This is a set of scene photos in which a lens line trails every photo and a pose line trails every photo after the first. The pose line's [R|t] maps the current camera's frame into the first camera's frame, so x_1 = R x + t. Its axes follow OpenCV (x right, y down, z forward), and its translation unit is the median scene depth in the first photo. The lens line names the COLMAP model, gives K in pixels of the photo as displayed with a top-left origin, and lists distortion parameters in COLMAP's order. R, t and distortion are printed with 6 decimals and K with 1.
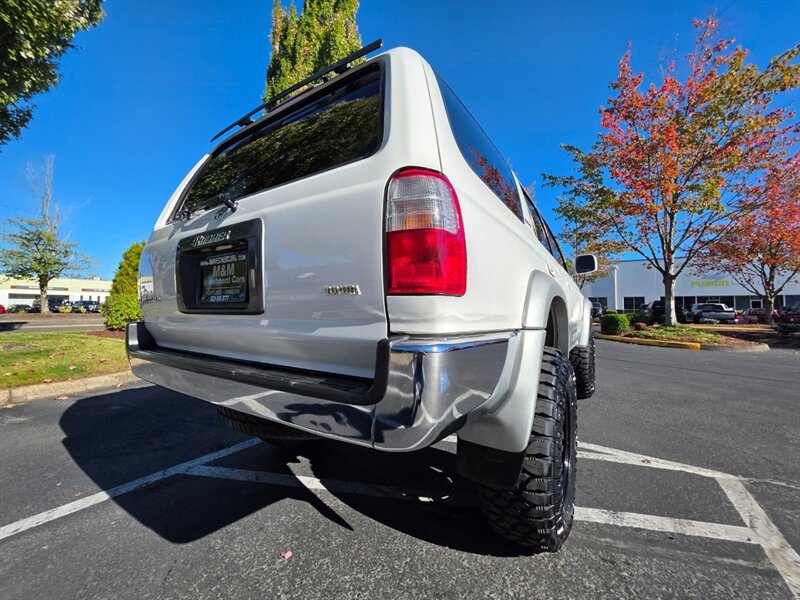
lens RADIAL K [[323.6, 0, 401.4], [0, 323.6, 299.7], [0, 0, 1]] dist [0.007292, 0.000424]
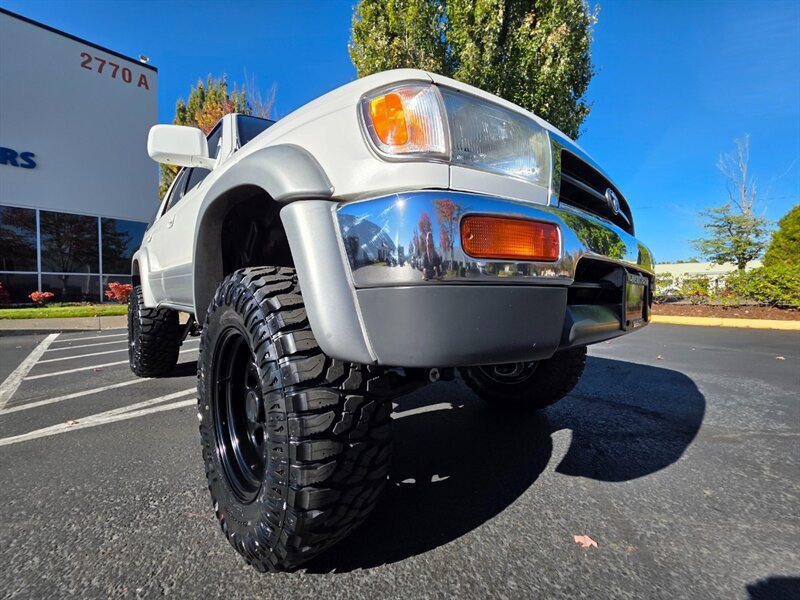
lens RADIAL K [[321.7, 0, 399.2], [0, 321.7, 297.9], [0, 0, 1]] dist [0.002243, -0.000472]
pose [[-0.224666, 0.010066, -0.974384, 1.917043], [0.027183, 0.999622, 0.004059, 0.258575], [0.974057, -0.025575, -0.224854, 2.825668]]
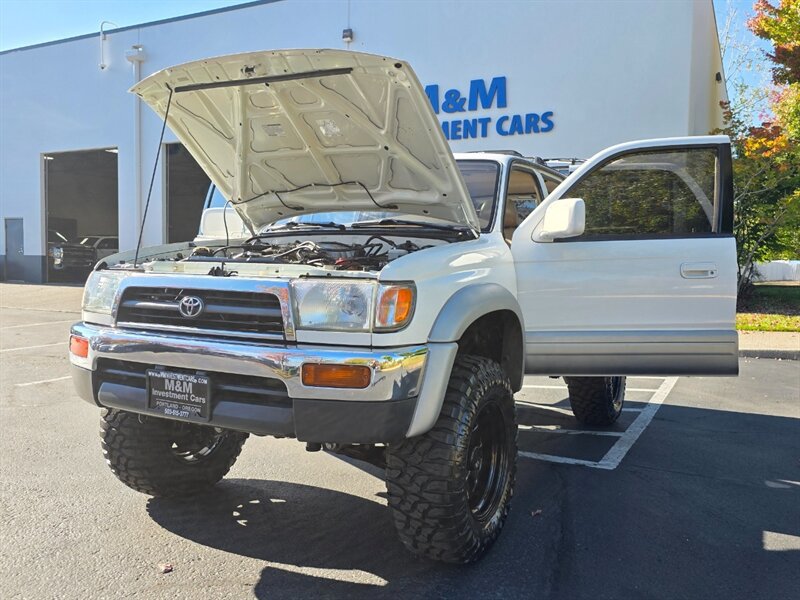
lens RADIAL K [[667.7, 0, 396.1], [0, 667.7, 293.1], [0, 0, 1]] dist [0.040675, -0.028823]
pose [[-0.993448, -0.019452, -0.112619, 0.894121], [-0.021081, 0.999689, 0.013297, 0.015247], [0.112325, 0.015584, -0.993549, 4.721545]]
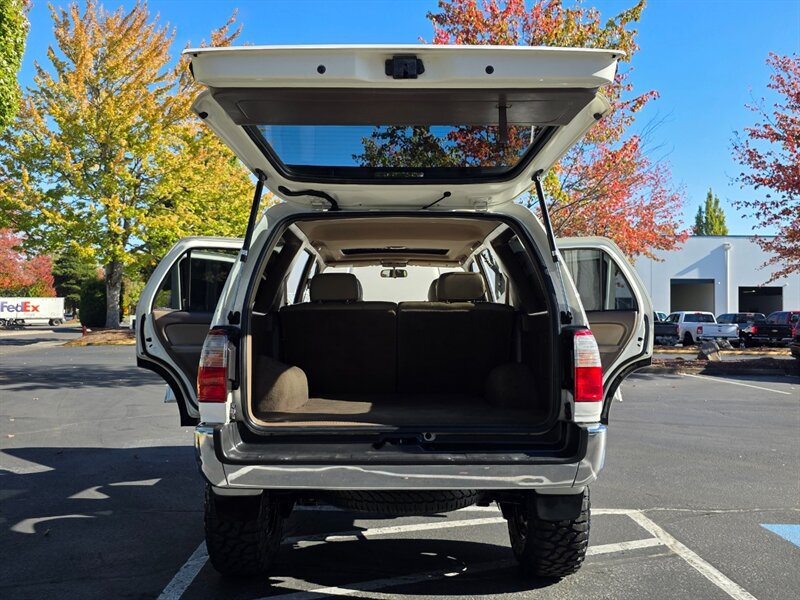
lens RADIAL K [[706.2, 0, 401.6], [0, 706.2, 303.0], [0, 0, 1]] dist [0.055577, -0.060152]
pose [[0.825805, 0.005895, 0.563926, -1.425403], [-0.014828, 0.999827, 0.011262, -0.277284], [-0.563762, -0.017662, 0.825749, -0.789719]]
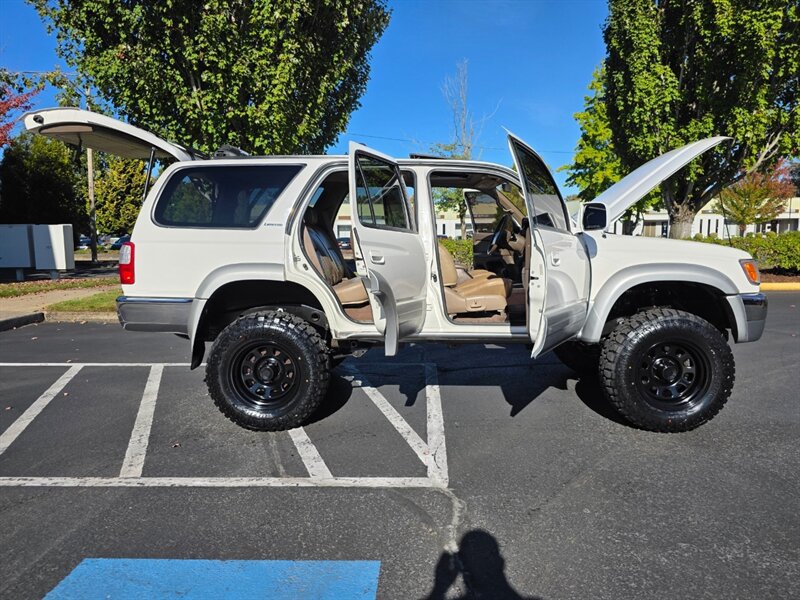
lens RADIAL K [[566.2, 0, 395.9], [0, 566.2, 305.4], [0, 0, 1]] dist [0.049157, -0.035216]
pose [[0.512084, 0.093725, -0.853806, 2.856650], [0.039221, 0.990441, 0.132247, -0.202150], [0.858039, -0.101209, 0.503513, 0.197217]]
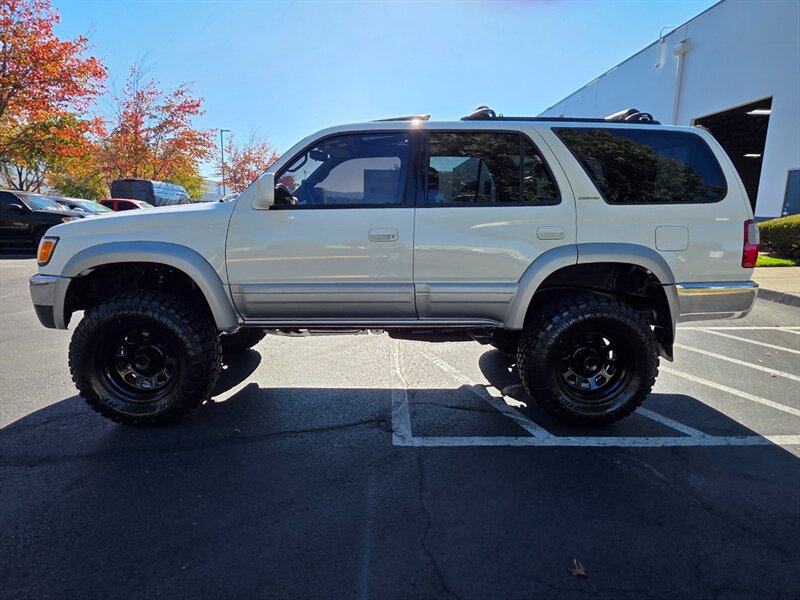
lens RADIAL K [[468.1, 0, 404.5], [0, 468.1, 297.4], [0, 0, 1]] dist [0.003260, -0.003046]
pose [[-0.600370, -0.159790, 0.783596, -1.468385], [-0.042513, 0.984827, 0.168252, -0.115489], [-0.798591, 0.067701, -0.598054, 3.256422]]
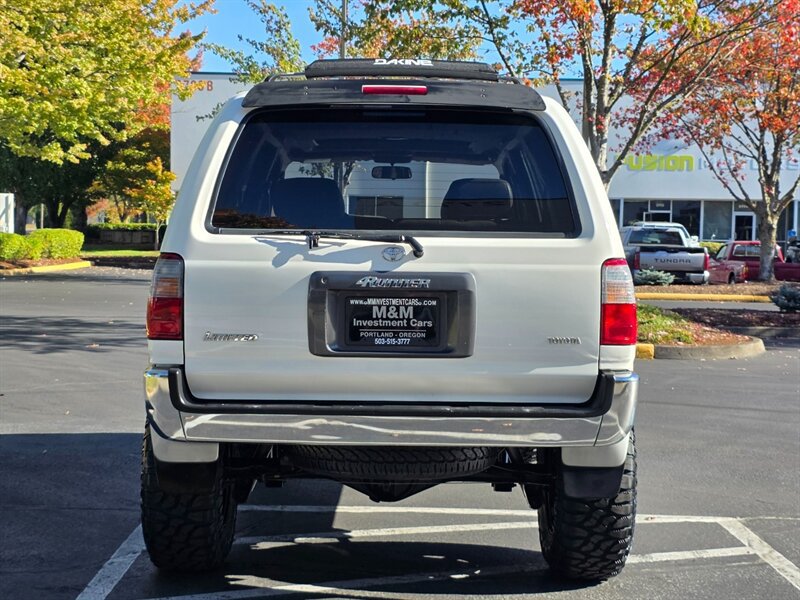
lens RADIAL K [[1379.5, 0, 414.6], [0, 1379.5, 295.1], [0, 0, 1]] dist [0.108393, 0.000000]
pose [[0.827111, -0.020003, 0.561682, -2.022994], [-0.027293, 0.996758, 0.075687, -0.328087], [-0.561375, -0.077932, 0.823884, -1.756152]]
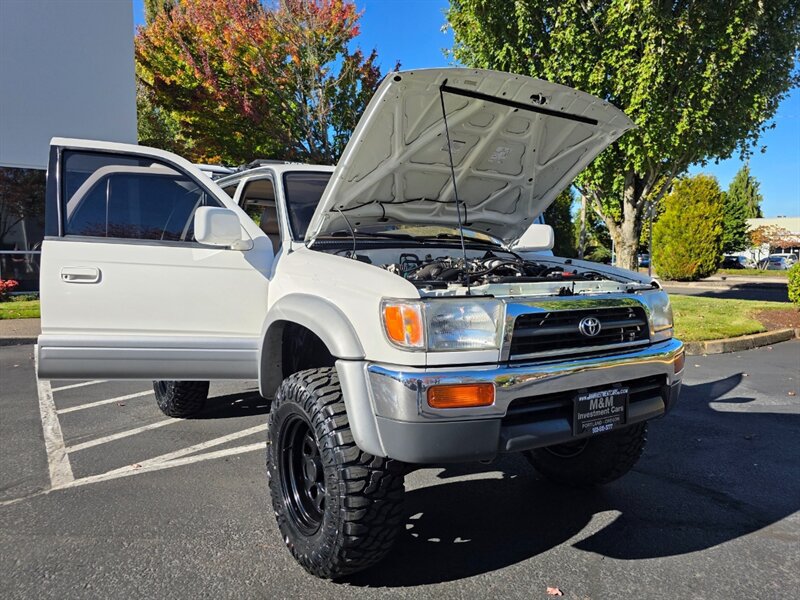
lens RADIAL K [[566.2, 0, 402.0], [0, 566.2, 292.3], [0, 0, 1]] dist [0.049157, -0.035216]
pose [[-0.400200, 0.050955, -0.915010, 2.658412], [0.021085, 0.998701, 0.046394, -0.081090], [0.916185, -0.000726, -0.400755, 3.242649]]
